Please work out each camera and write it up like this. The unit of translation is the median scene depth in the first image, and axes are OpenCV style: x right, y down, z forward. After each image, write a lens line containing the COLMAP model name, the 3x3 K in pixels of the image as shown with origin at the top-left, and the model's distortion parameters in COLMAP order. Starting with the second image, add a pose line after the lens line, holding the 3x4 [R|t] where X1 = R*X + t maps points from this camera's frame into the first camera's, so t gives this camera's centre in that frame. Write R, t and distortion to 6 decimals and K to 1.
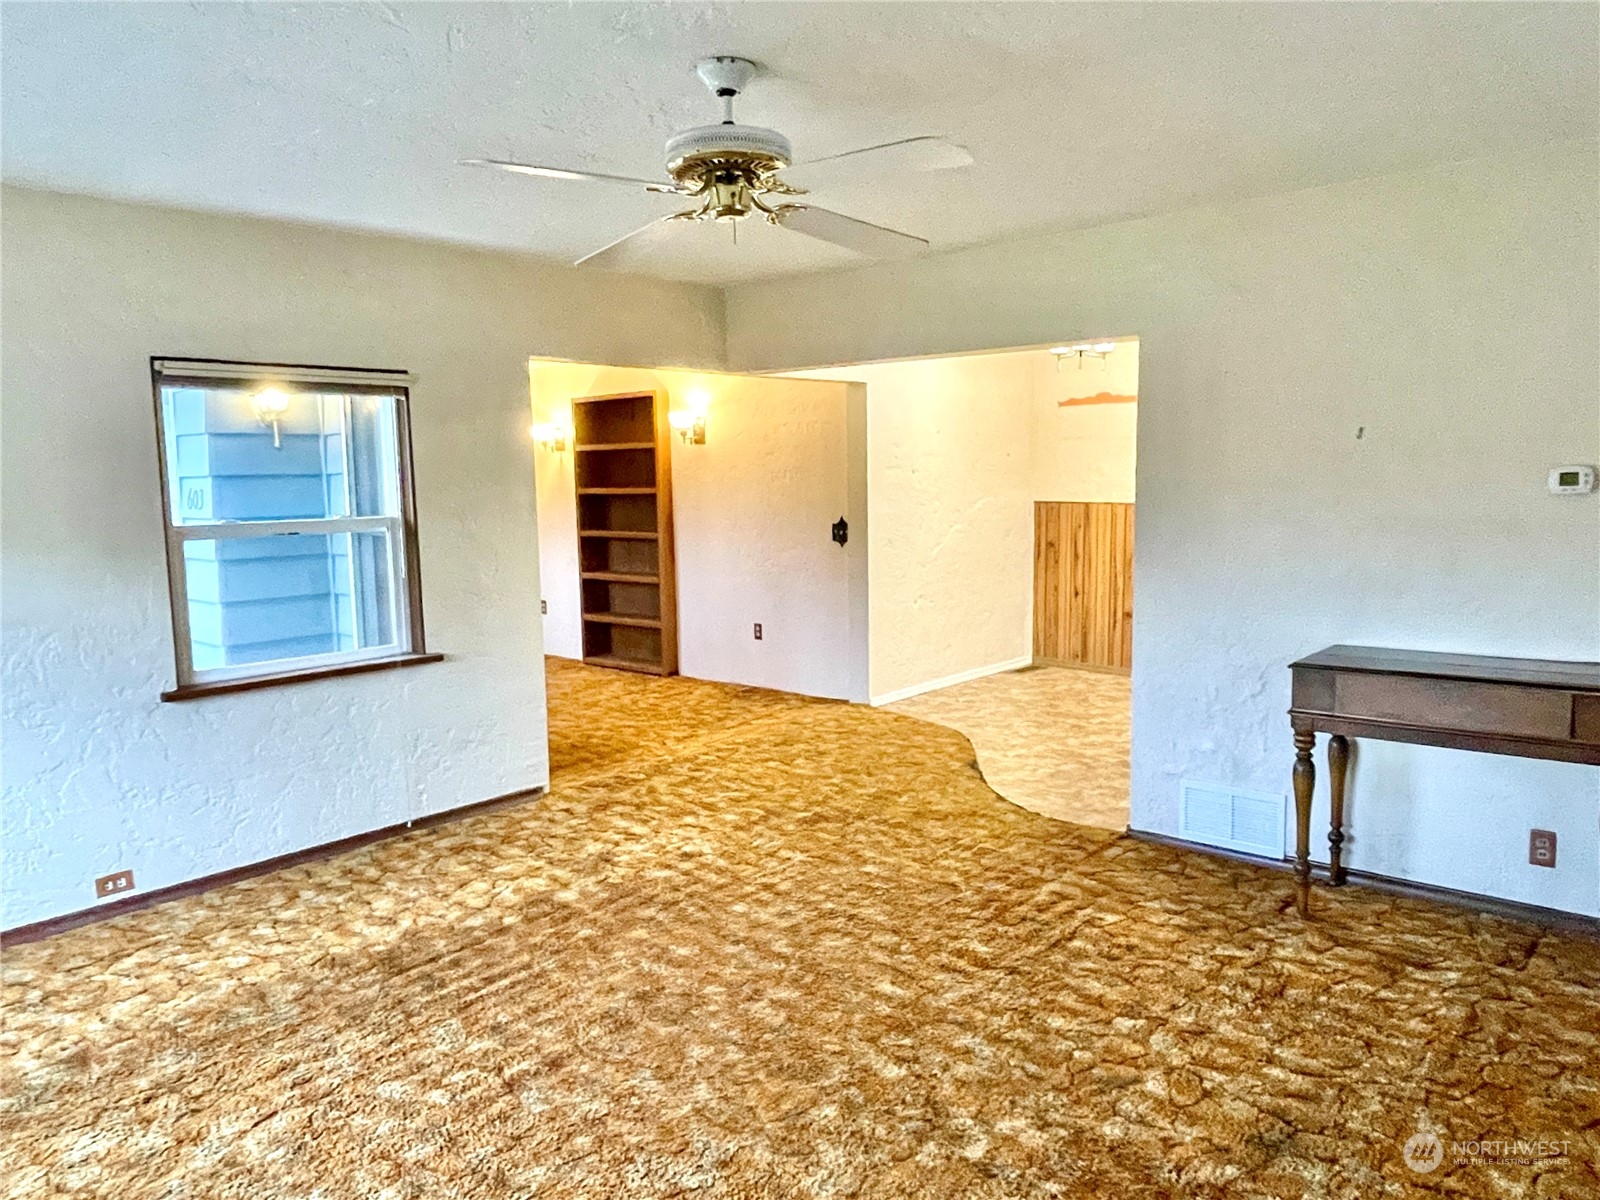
lens RADIAL K [[1090.5, 0, 801.2], [0, 1090.5, 593.3], [0, 0, 1]] dist [0.001356, -0.015615]
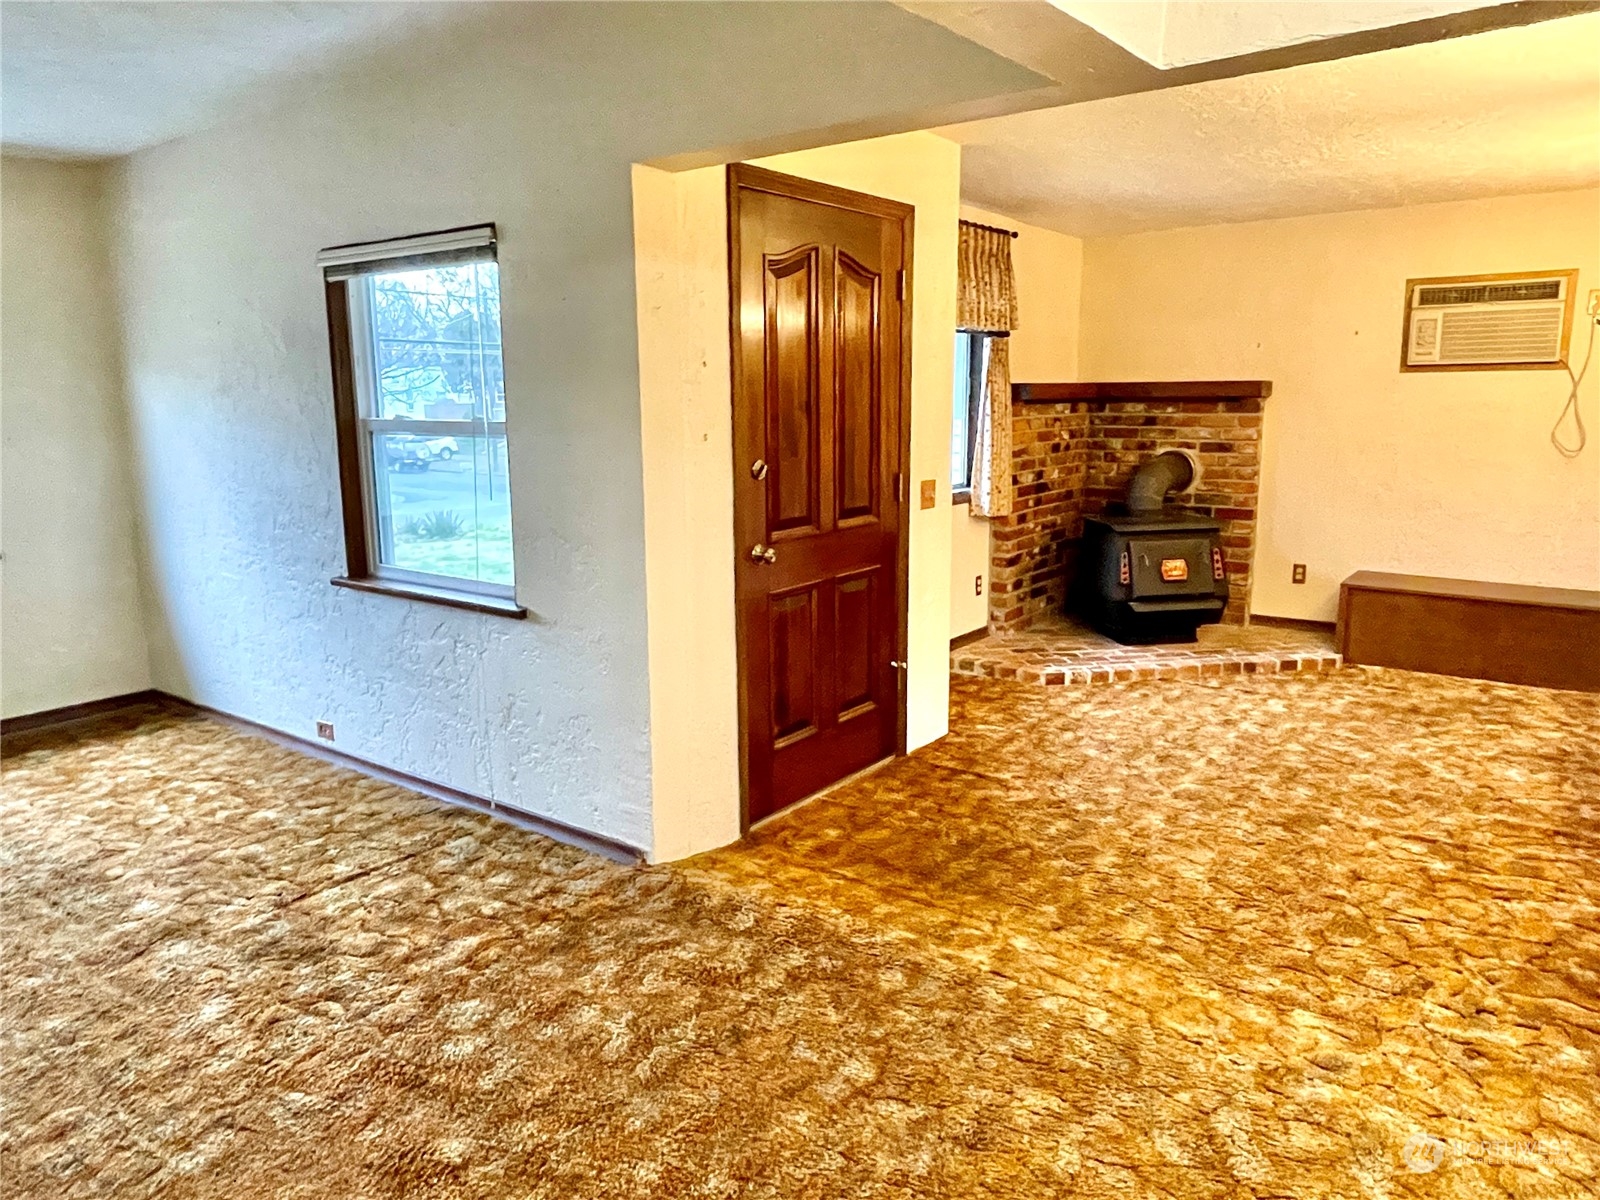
lens RADIAL K [[1090.5, 0, 797.3], [0, 1090.5, 584.9], [0, 0, 1]] dist [0.001356, -0.015615]
pose [[0.089850, 0.192978, -0.977081, 0.425981], [-0.104922, 0.977424, 0.183397, -0.121751], [0.990413, 0.086039, 0.108069, 1.141761]]
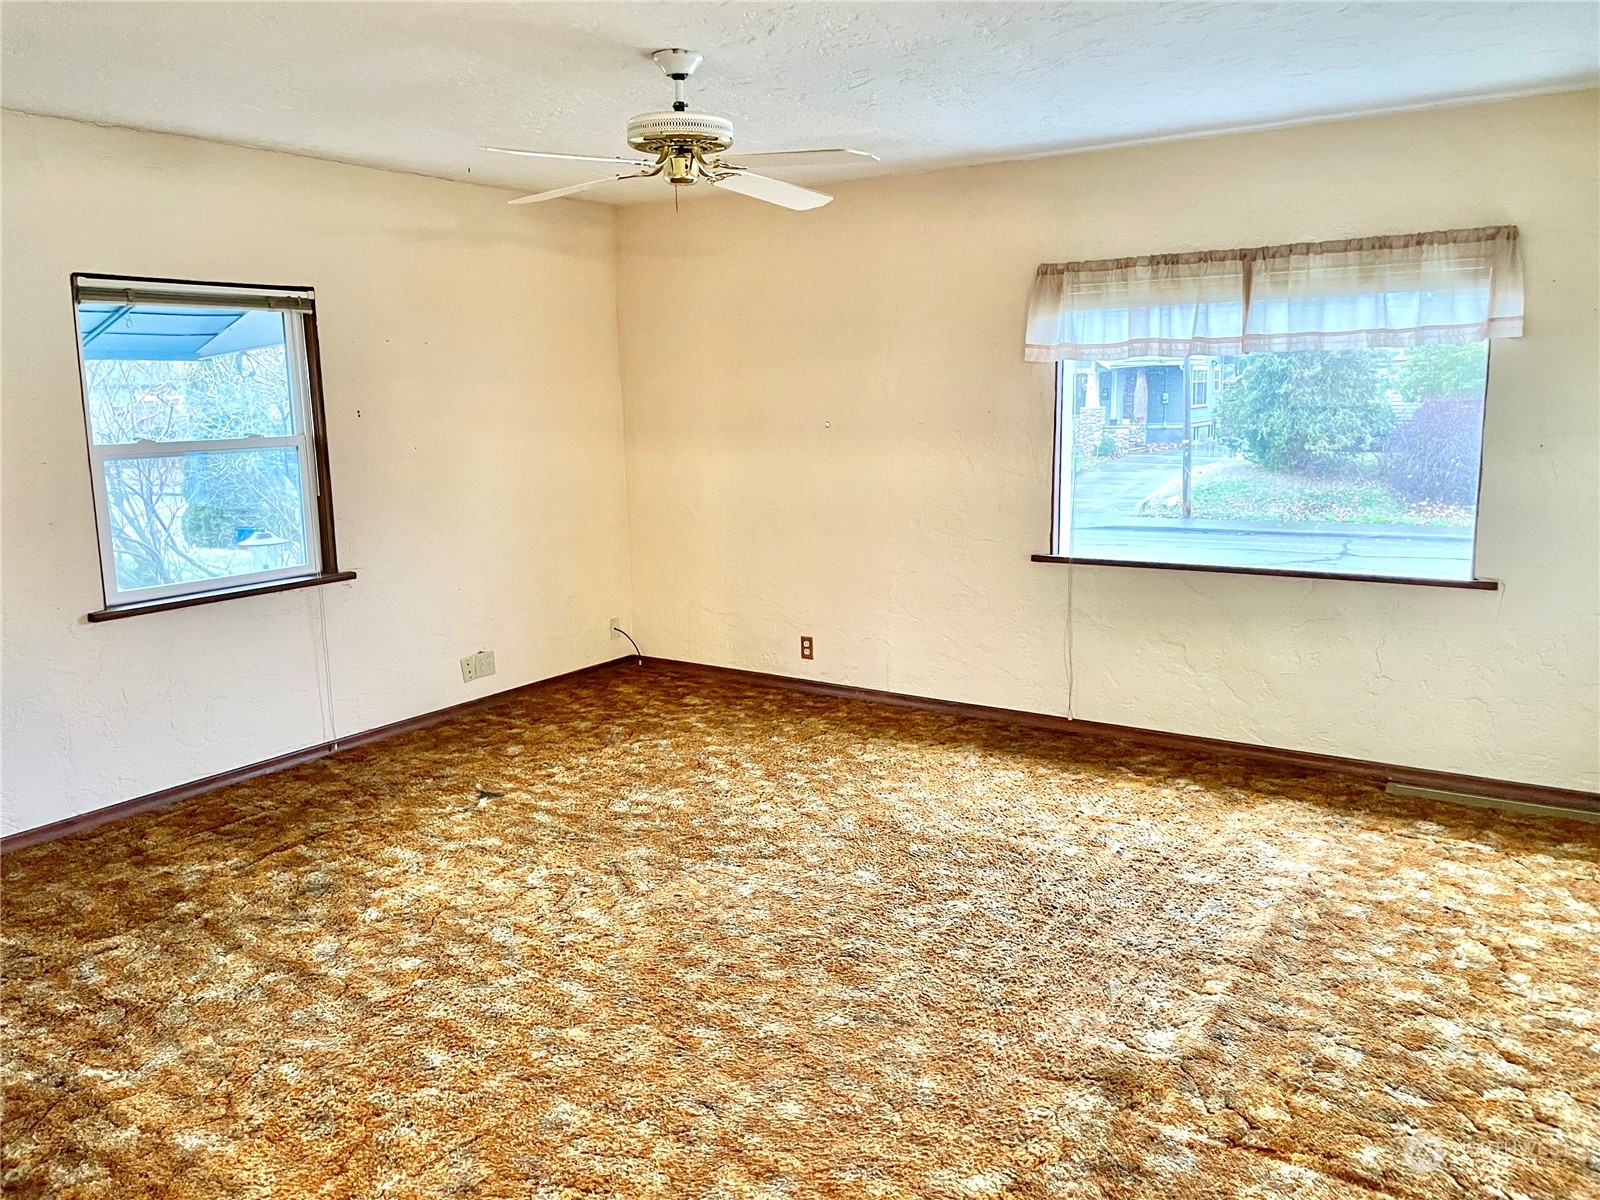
lens RADIAL K [[1218.1, 0, 801.2], [0, 1218.1, 590.6], [0, 0, 1]] dist [0.055215, -0.057266]
pose [[-0.986312, 0.063455, -0.152192, 0.021244], [0.018258, 0.959340, 0.281662, -0.159815], [0.163876, 0.275028, -0.947367, 1.335450]]
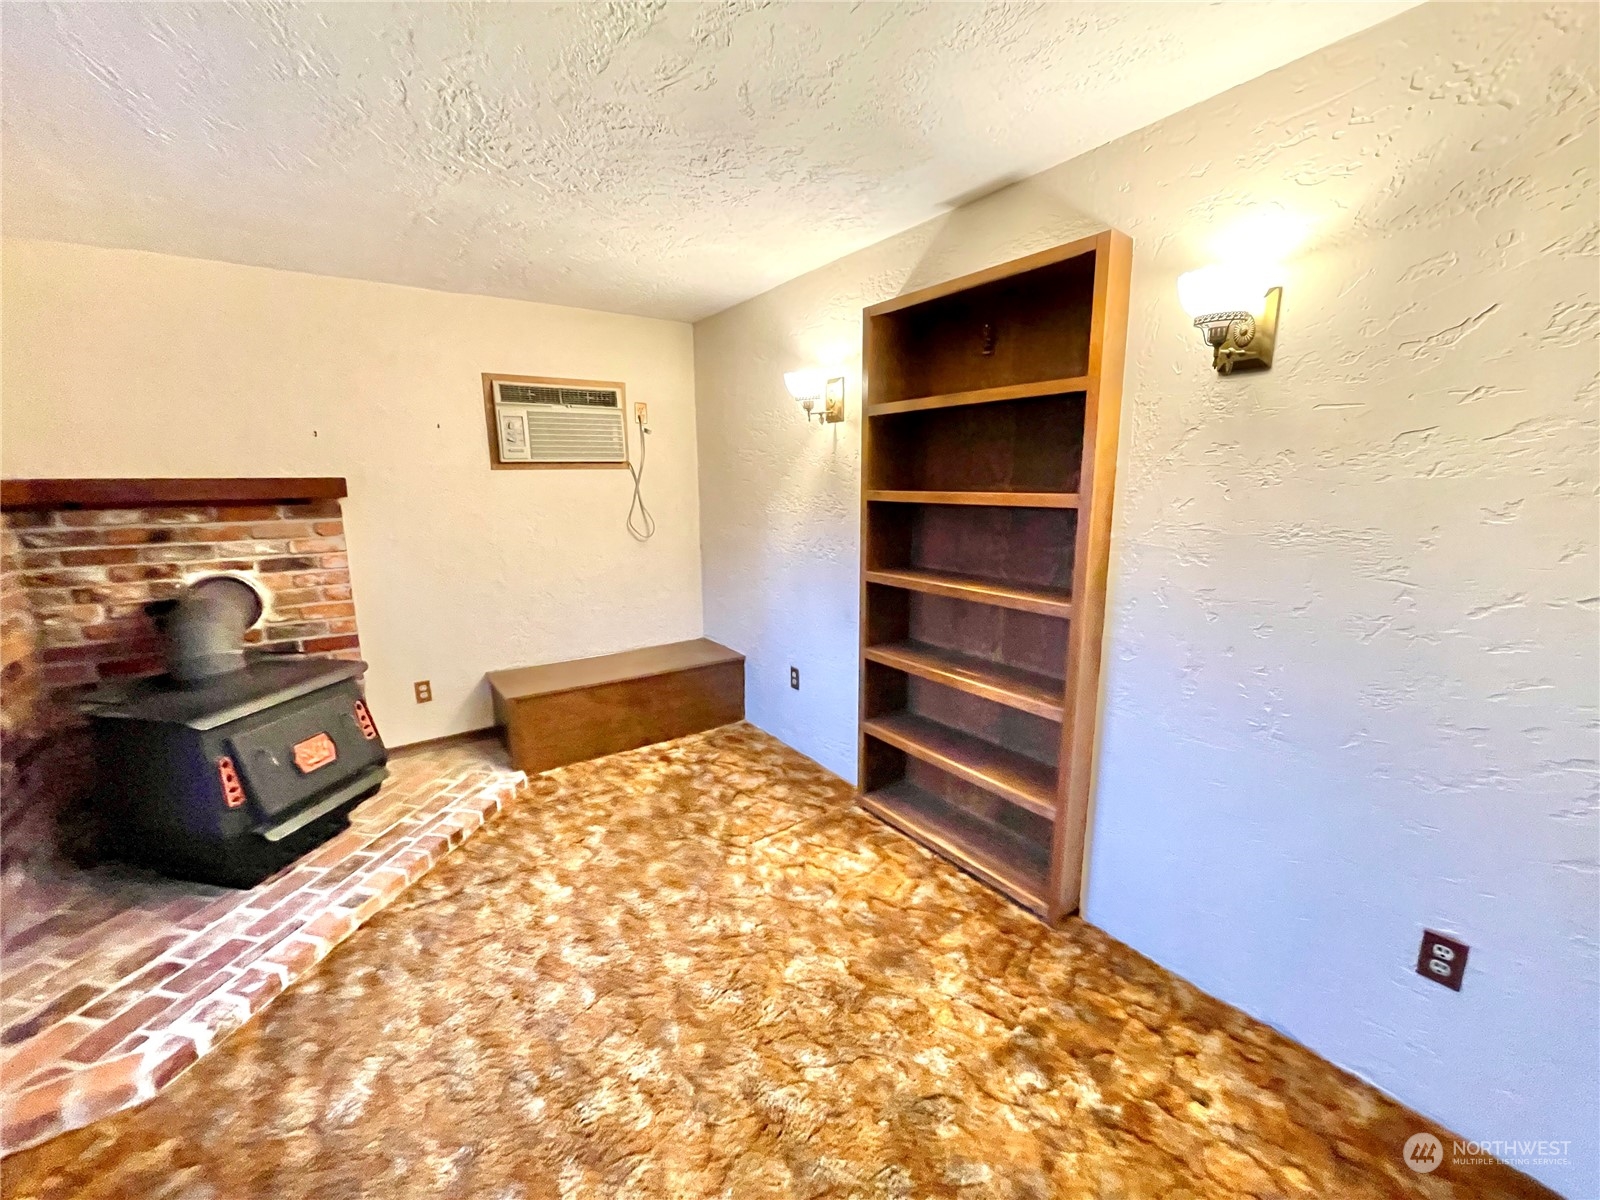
lens RADIAL K [[643.2, 0, 794.3], [0, 643.2, 599.2], [0, 0, 1]] dist [-0.006996, -0.000246]
pose [[0.971511, 0.056815, -0.230083, -0.314563], [-0.039027, 0.995938, 0.081142, -0.130609], [0.233758, -0.069851, 0.969782, 1.320342]]
